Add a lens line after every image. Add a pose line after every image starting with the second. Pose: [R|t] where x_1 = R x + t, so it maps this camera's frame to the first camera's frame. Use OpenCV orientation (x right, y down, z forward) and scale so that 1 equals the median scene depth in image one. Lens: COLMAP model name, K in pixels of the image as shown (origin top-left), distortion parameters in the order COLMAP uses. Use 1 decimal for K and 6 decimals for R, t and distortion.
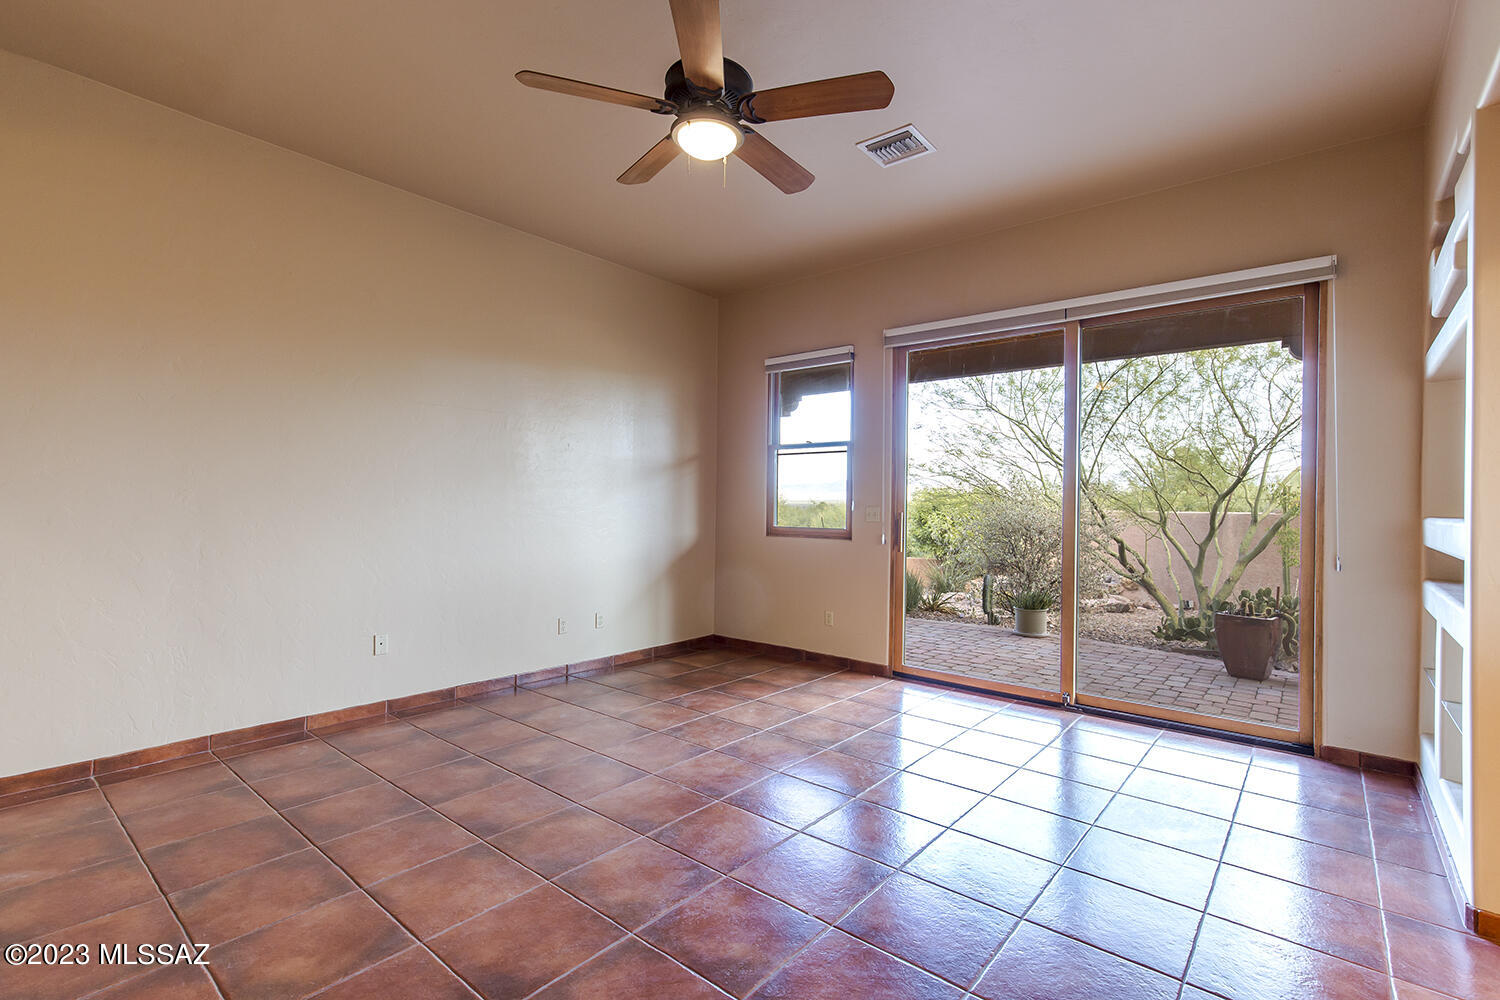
lens RADIAL K [[678.2, 0, 752.9], [0, 678.2, 502.1], [0, 0, 1]] dist [0.008515, -0.001699]
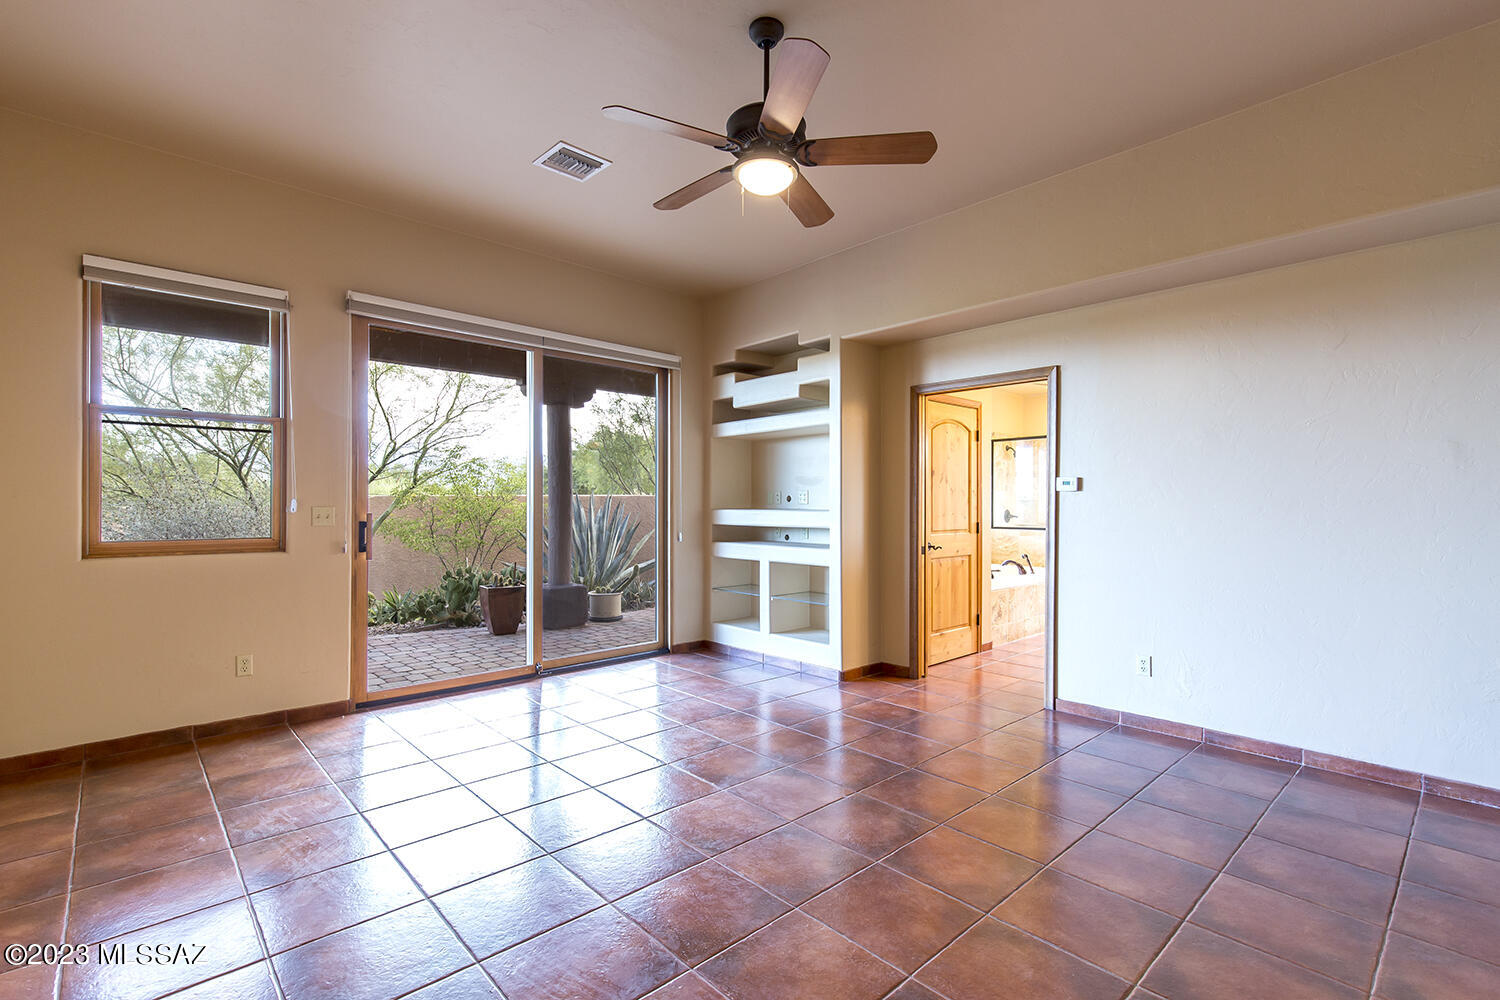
lens RADIAL K [[678.2, 0, 728.8], [0, 678.2, 502.6], [0, 0, 1]] dist [0.008515, -0.001699]
pose [[0.143898, -0.005808, 0.989575, -0.579521], [0.000807, 0.999983, 0.005751, -0.001421], [-0.989592, -0.000029, 0.143900, 0.451853]]
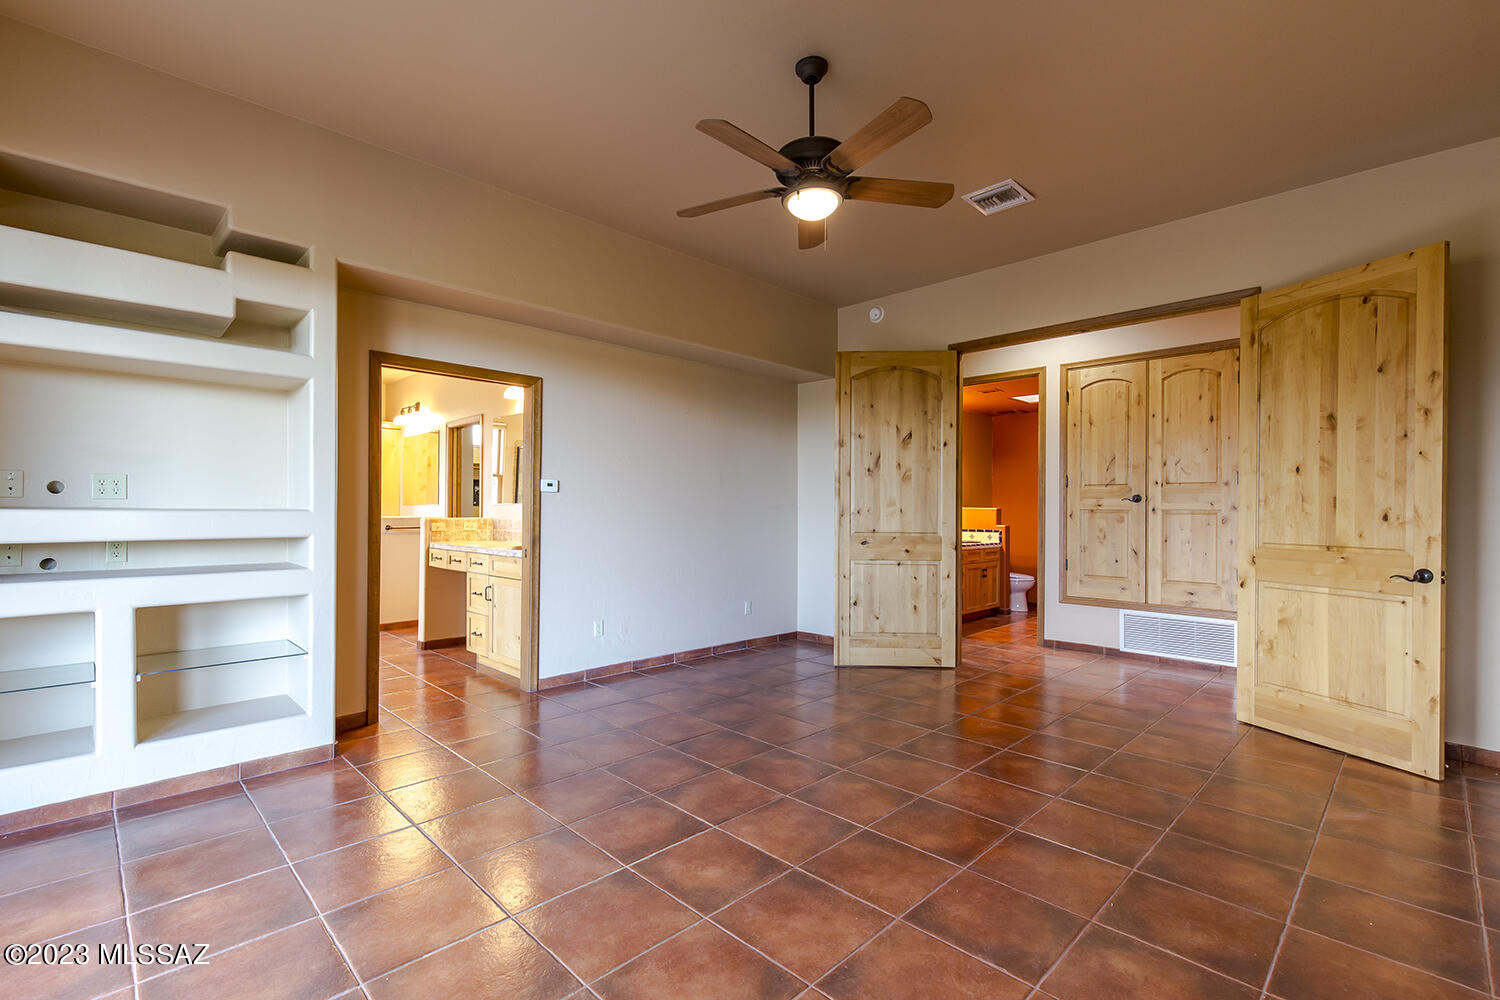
lens RADIAL K [[678.2, 0, 761.1], [0, 678.2, 507.7], [0, 0, 1]] dist [0.008515, -0.001699]
pose [[-0.996794, -0.022584, 0.076755, -0.037870], [-0.022273, 0.999740, 0.004917, -0.000013], [-0.076846, 0.003192, -0.997038, 1.098916]]
